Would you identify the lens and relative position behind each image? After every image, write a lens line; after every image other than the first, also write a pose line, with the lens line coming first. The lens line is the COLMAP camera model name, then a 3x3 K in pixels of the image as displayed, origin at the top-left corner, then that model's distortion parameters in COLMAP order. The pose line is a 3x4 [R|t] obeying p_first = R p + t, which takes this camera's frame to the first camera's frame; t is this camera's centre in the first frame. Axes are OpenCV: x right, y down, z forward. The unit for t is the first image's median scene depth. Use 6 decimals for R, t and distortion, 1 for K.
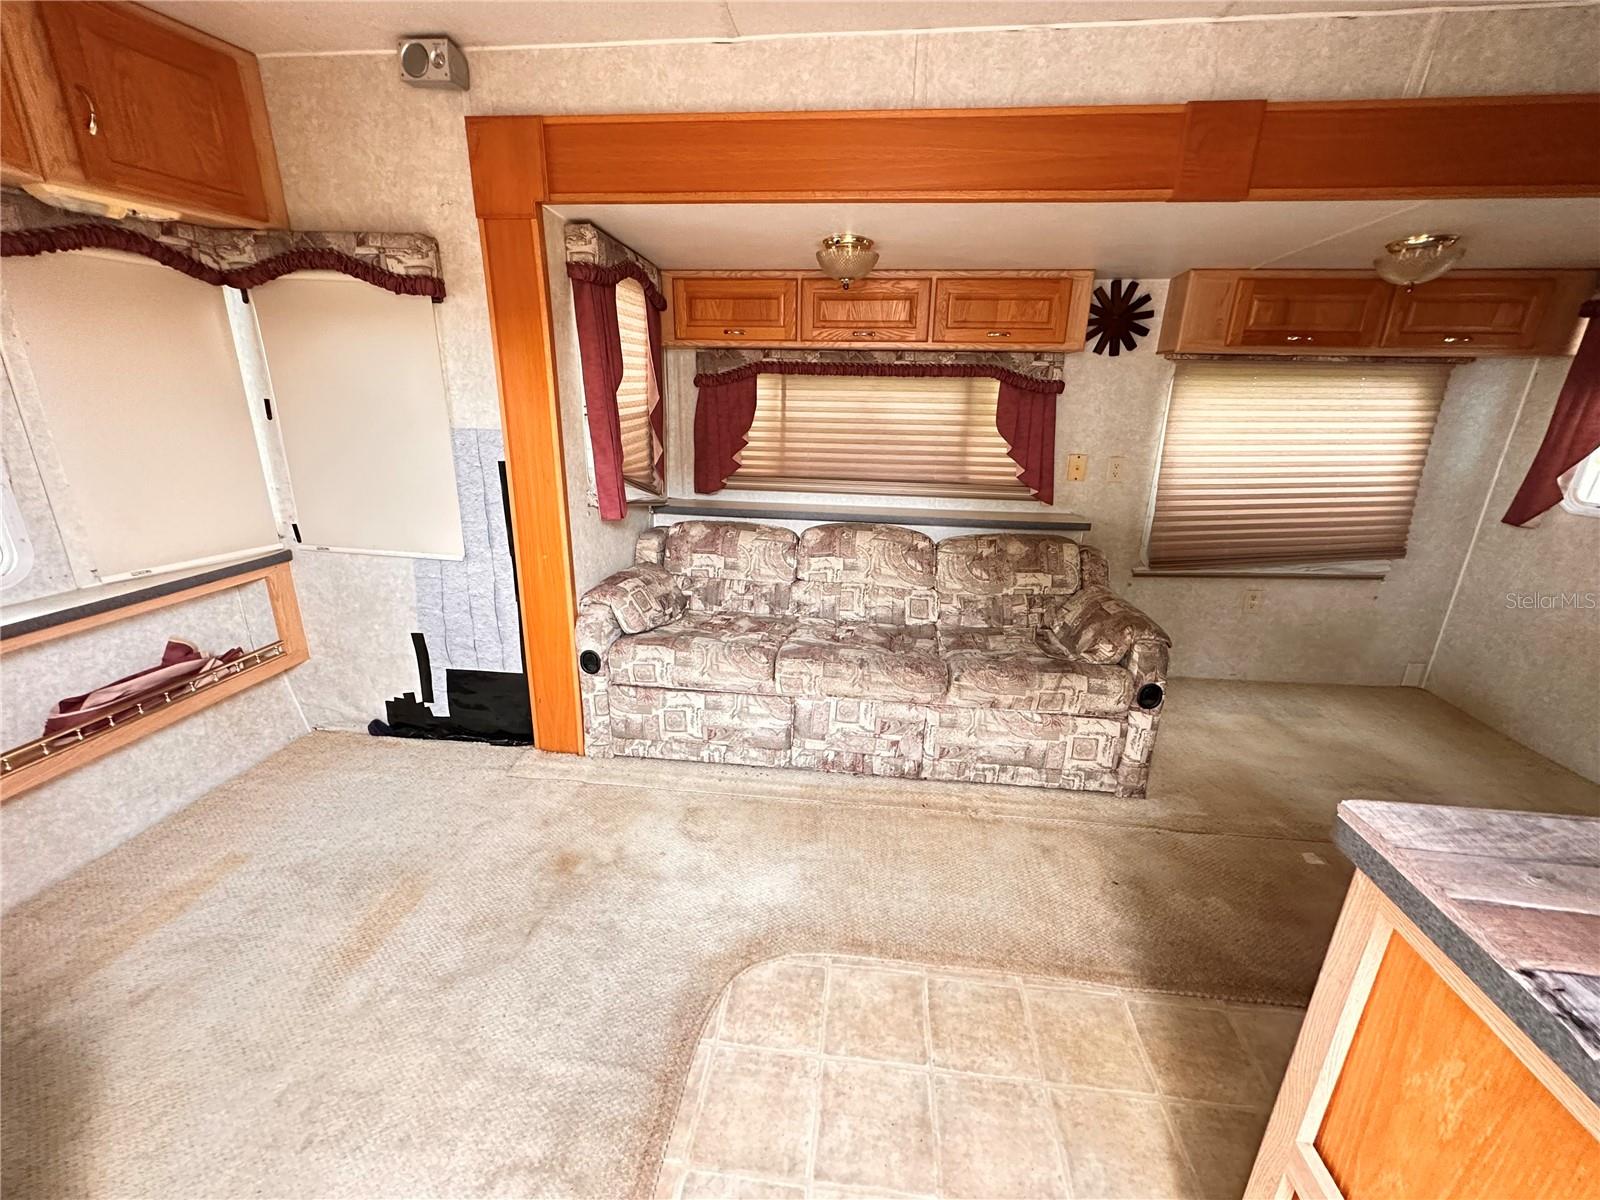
lens RADIAL K [[639.6, 0, 804.8], [0, 639.6, 597.0], [0, 0, 1]] dist [-0.002783, 0.000654]
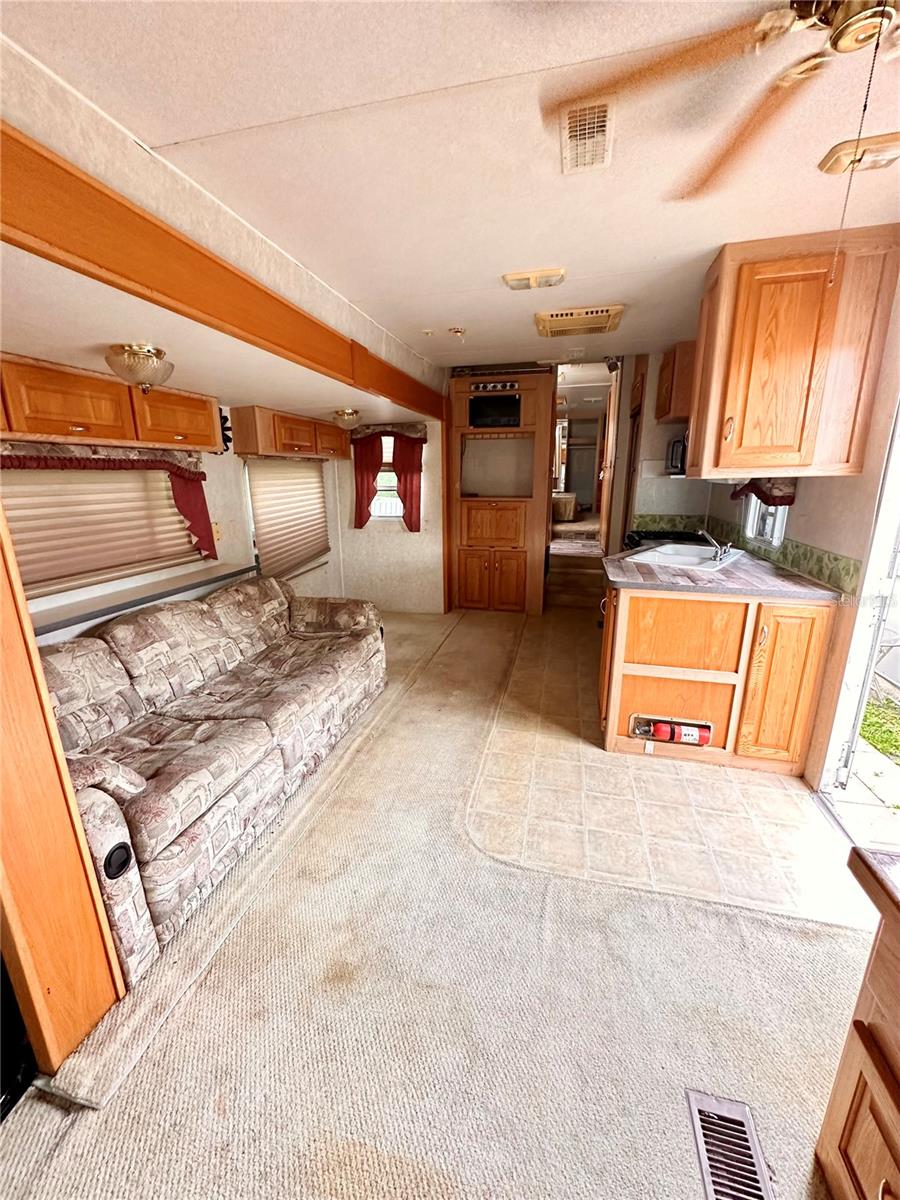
lens RADIAL K [[479.7, 0, 449.7], [0, 479.7, 599.3], [0, 0, 1]] dist [-0.002783, 0.000654]
pose [[0.123485, -0.268279, 0.955394, -0.621448], [0.305888, 0.926173, 0.220537, -0.154214], [-0.944025, 0.265010, 0.196432, 0.380656]]
